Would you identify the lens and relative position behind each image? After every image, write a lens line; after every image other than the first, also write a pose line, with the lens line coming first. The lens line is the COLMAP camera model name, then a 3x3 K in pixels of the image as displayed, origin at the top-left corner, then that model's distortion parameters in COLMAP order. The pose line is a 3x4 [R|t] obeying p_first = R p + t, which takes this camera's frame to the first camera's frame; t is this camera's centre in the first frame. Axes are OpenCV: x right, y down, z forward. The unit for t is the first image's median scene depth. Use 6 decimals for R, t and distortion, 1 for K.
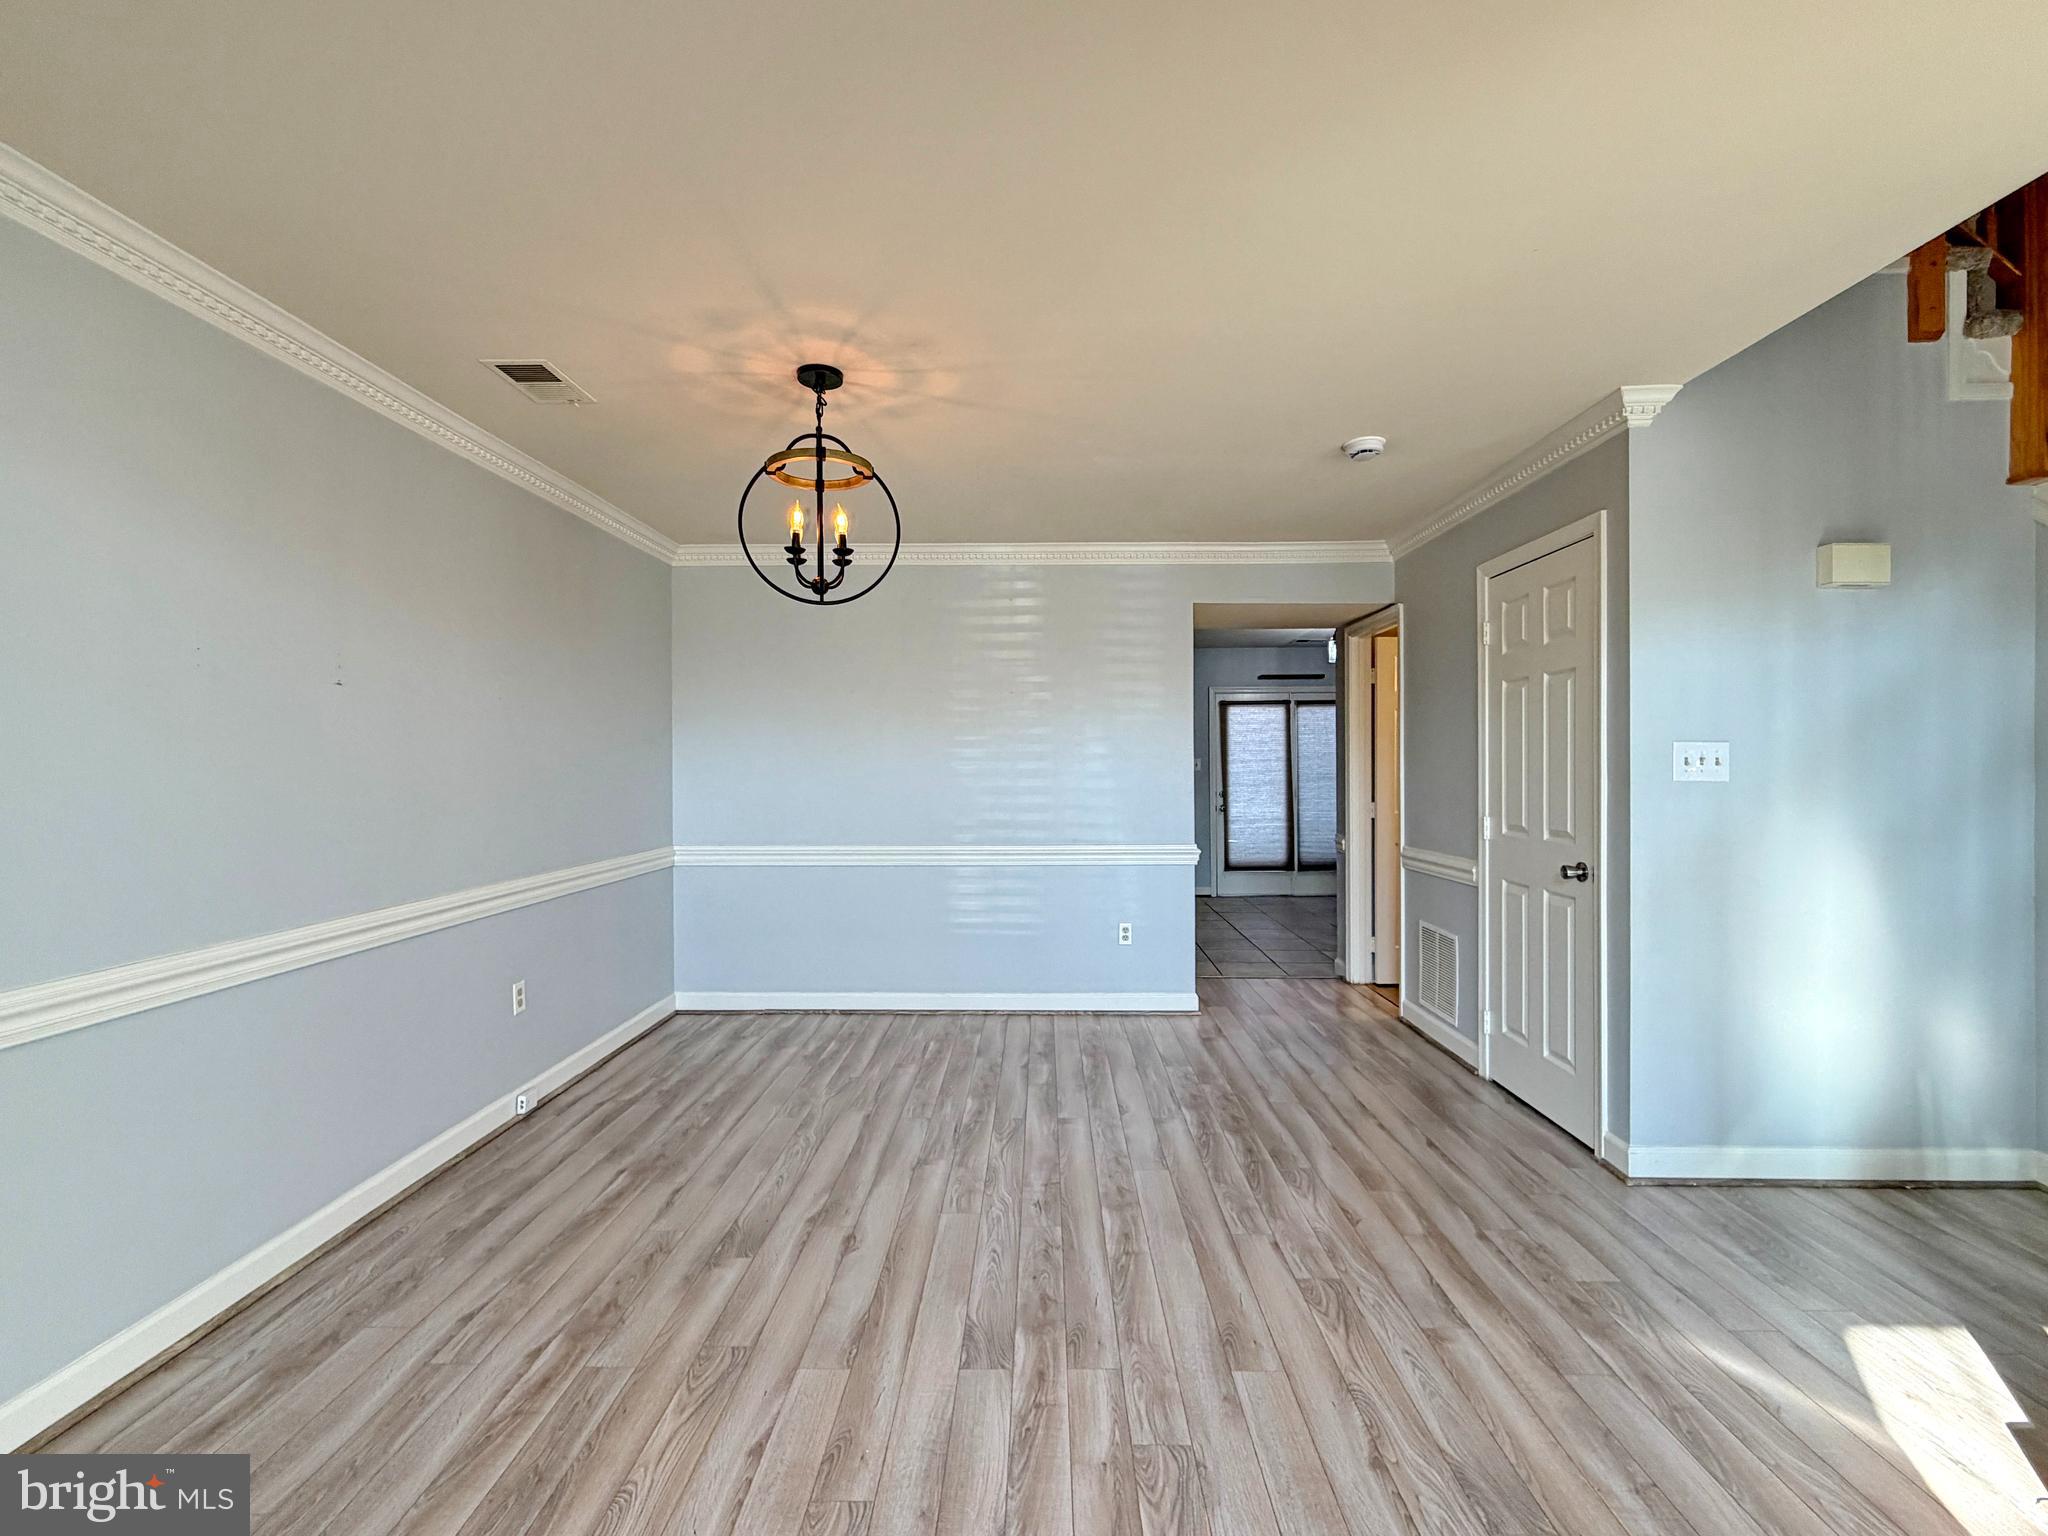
lens RADIAL K [[921.0, 0, 1025.6], [0, 921.0, 752.3], [0, 0, 1]] dist [-0.001860, -0.000409]
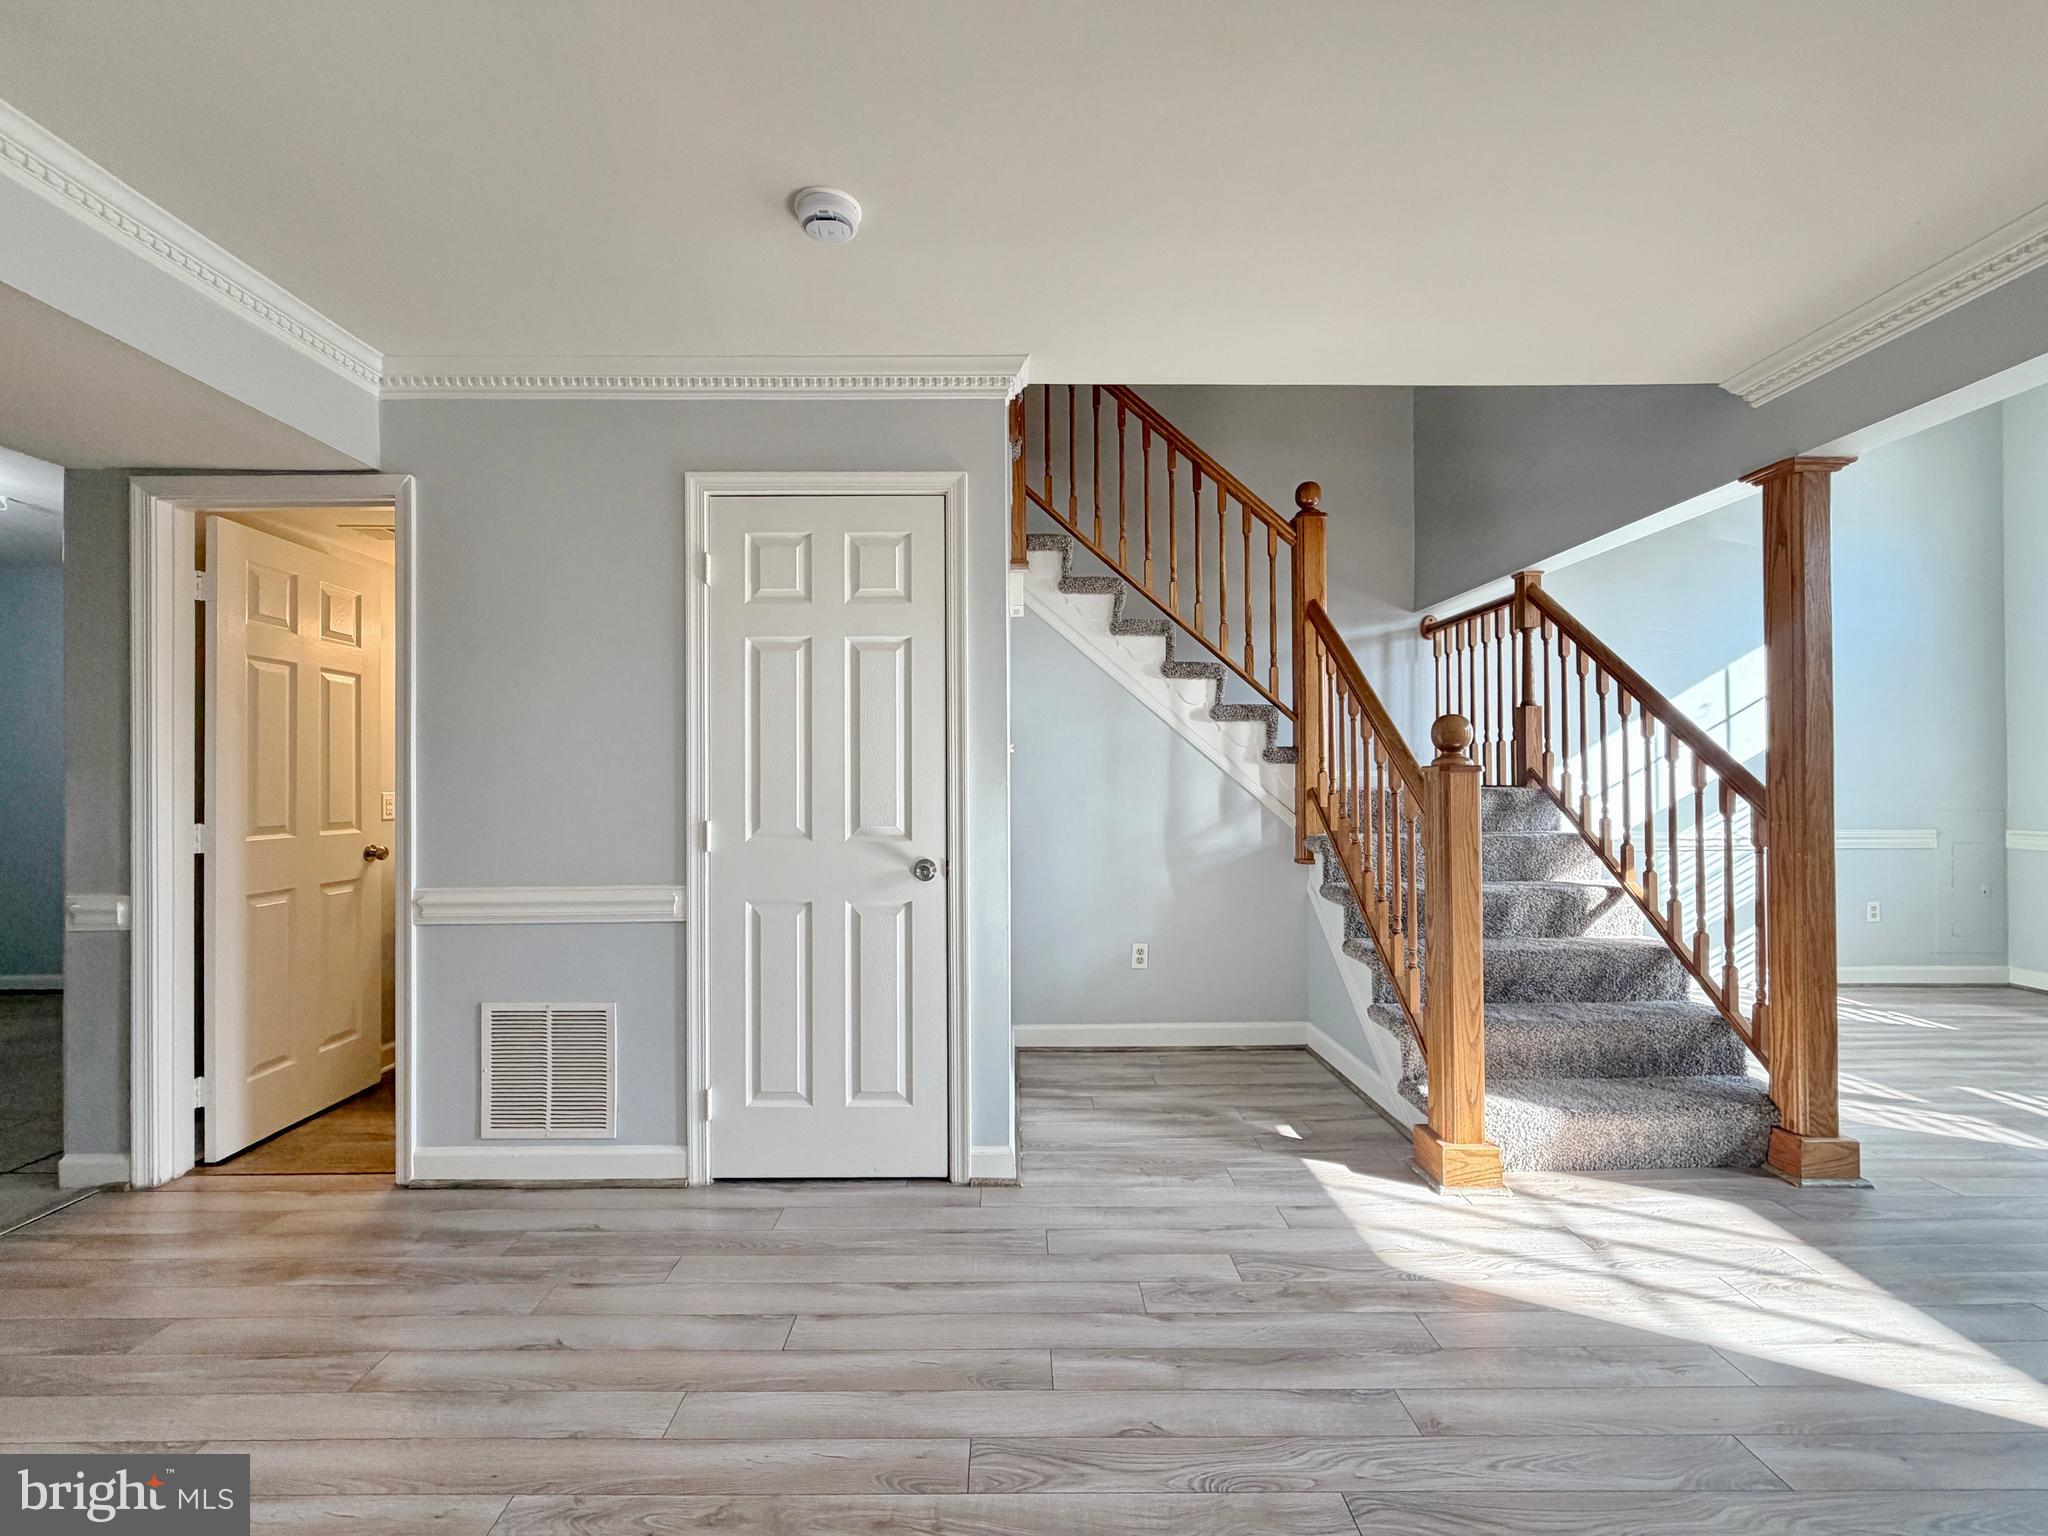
lens RADIAL K [[819.7, 0, 1021.7], [0, 819.7, 775.9], [0, 0, 1]] dist [0.000229, 0.000008]
pose [[-0.023651, 0.008796, 0.999682, -0.144818], [-0.008955, 0.999919, -0.009010, 0.036223], [-0.999680, -0.009166, -0.023570, 0.731010]]
